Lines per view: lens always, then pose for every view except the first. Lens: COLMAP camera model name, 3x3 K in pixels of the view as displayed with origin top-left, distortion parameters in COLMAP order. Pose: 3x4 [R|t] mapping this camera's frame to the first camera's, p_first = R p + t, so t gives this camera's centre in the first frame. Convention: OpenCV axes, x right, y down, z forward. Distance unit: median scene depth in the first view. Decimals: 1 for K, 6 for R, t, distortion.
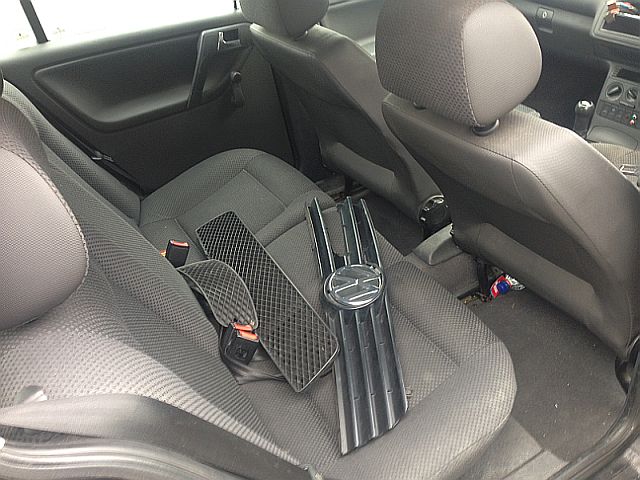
lens RADIAL K [[589.0, 0, 320.0], [0, 589.0, 240.0], [0, 0, 1]] dist [0.140403, -0.237640]
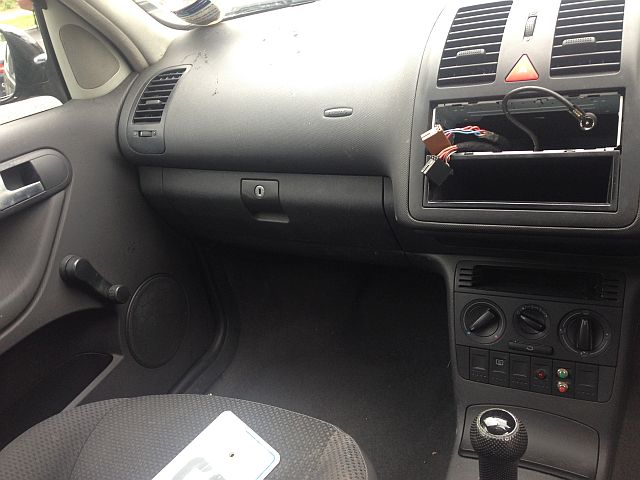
lens RADIAL K [[589.0, 0, 320.0], [0, 589.0, 240.0], [0, 0, 1]] dist [0.140403, -0.237640]
pose [[0.844618, -0.278080, 0.457485, 0.223402], [0.379665, 0.913591, -0.145623, -0.289852], [-0.377459, 0.296687, 0.877212, 0.677947]]
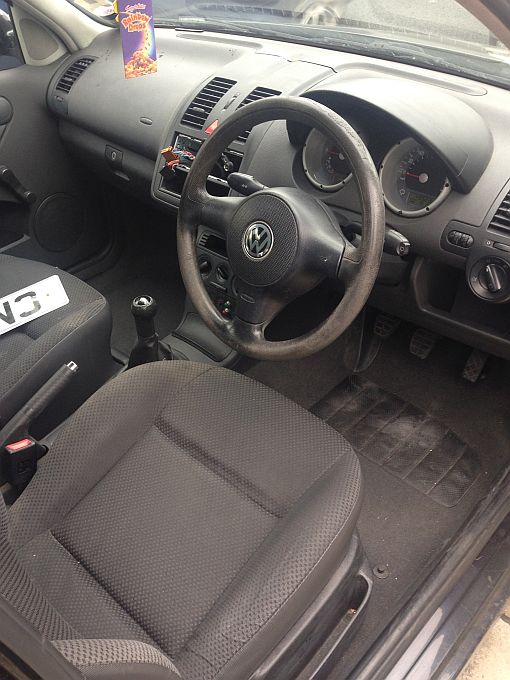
lens RADIAL K [[625.8, 0, 255.0], [0, 625.8, 340.0], [0, 0, 1]] dist [0.140403, -0.237640]
pose [[0.956295, -0.107054, 0.272102, 0.342034], [0.104463, 0.994238, 0.024033, -0.175241], [-0.273107, 0.005442, 0.961968, 0.257118]]
